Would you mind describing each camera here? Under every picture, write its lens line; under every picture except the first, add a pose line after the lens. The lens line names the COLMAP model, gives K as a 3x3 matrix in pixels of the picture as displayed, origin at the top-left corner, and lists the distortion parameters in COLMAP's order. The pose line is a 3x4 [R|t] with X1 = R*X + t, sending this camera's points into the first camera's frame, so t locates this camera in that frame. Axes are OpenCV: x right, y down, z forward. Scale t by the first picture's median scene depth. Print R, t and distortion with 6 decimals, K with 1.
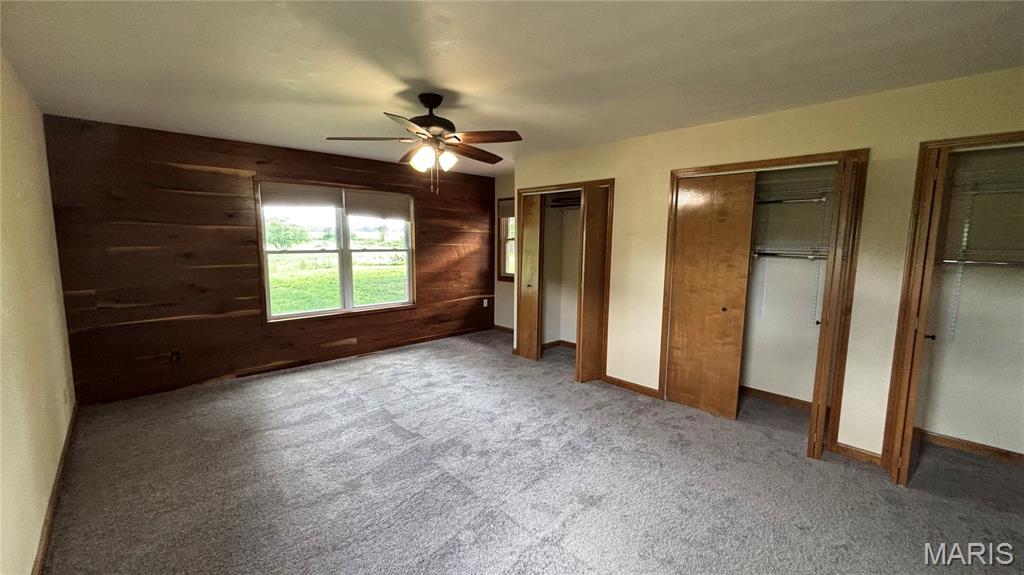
lens RADIAL K [[413.2, 0, 511.6], [0, 413.2, 286.9], [0, 0, 1]] dist [0.001912, 0.000206]
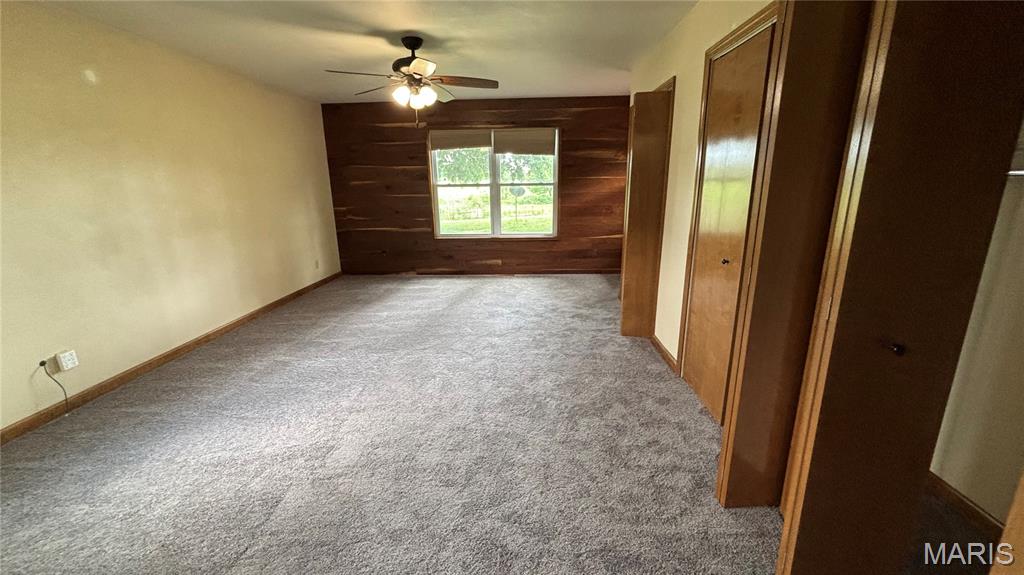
lens RADIAL K [[413.2, 0, 511.6], [0, 413.2, 286.9], [0, 0, 1]] dist [0.001912, 0.000206]
pose [[0.695748, 0.161110, -0.699984, 0.612305], [-0.064024, 0.984551, 0.162970, 0.005565], [0.715427, -0.068570, 0.695315, 0.240396]]
